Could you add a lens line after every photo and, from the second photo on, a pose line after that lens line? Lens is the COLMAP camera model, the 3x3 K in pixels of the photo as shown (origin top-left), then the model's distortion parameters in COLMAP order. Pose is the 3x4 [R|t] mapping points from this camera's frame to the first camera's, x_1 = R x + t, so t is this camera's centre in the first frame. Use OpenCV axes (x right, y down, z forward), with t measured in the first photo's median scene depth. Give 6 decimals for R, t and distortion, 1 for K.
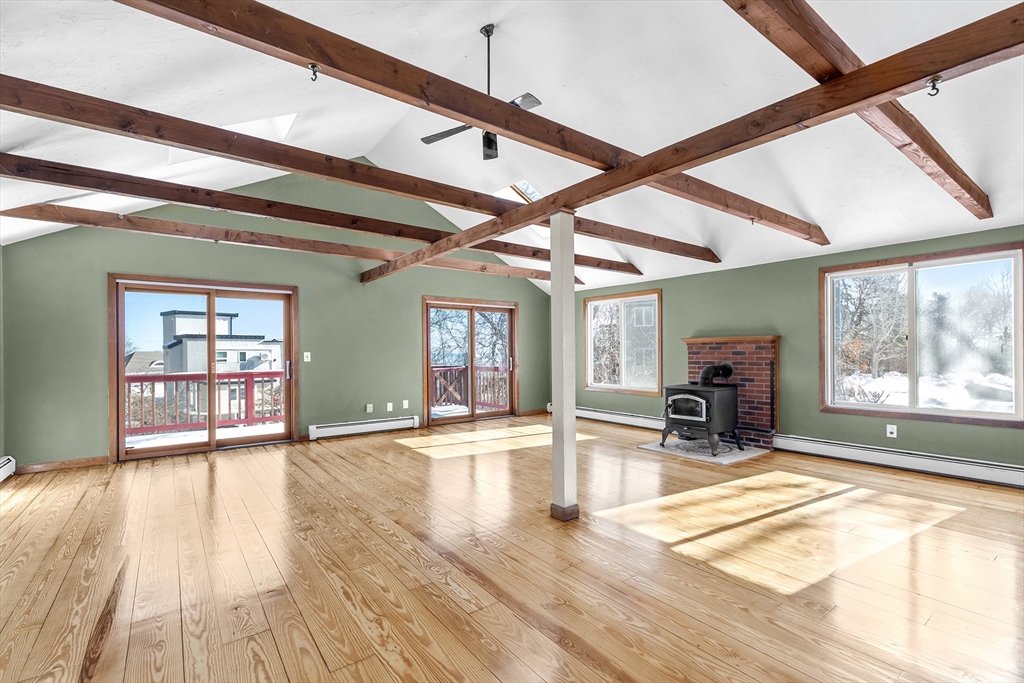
lens RADIAL K [[461.0, 0, 518.6], [0, 461.0, 349.9], [0, 0, 1]] dist [0.007422, -0.002156]
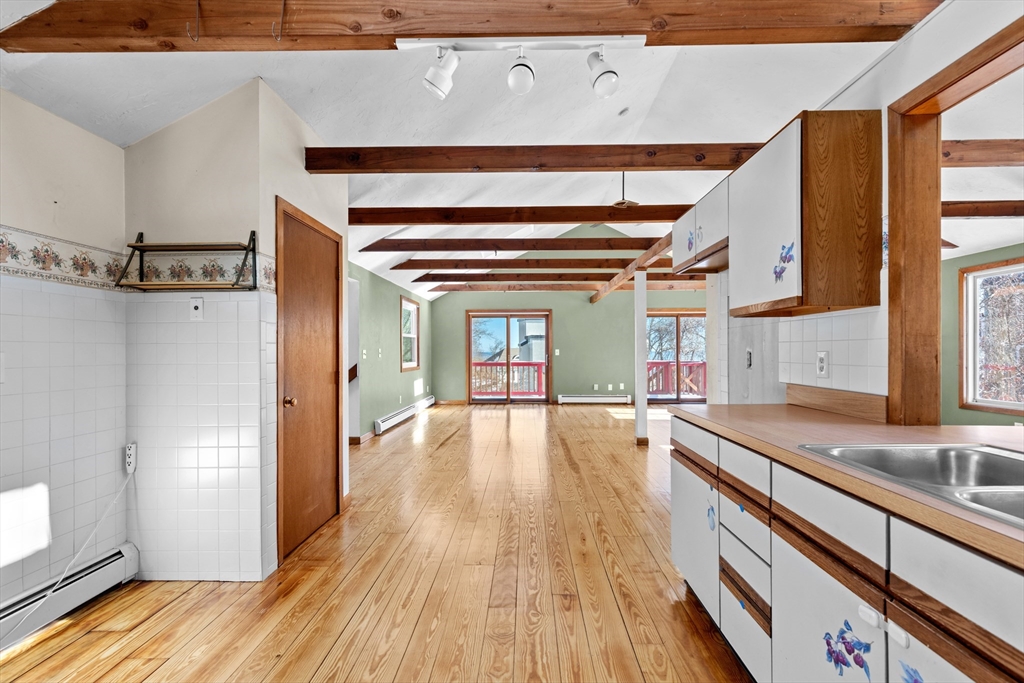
lens RADIAL K [[461.0, 0, 515.1], [0, 461.0, 349.3], [0, 0, 1]] dist [0.007422, -0.002156]
pose [[0.780422, 0.002130, -0.625250, 0.436414], [0.001763, 0.999983, 0.005607, -0.004666], [0.625251, -0.005479, 0.780405, -0.352044]]
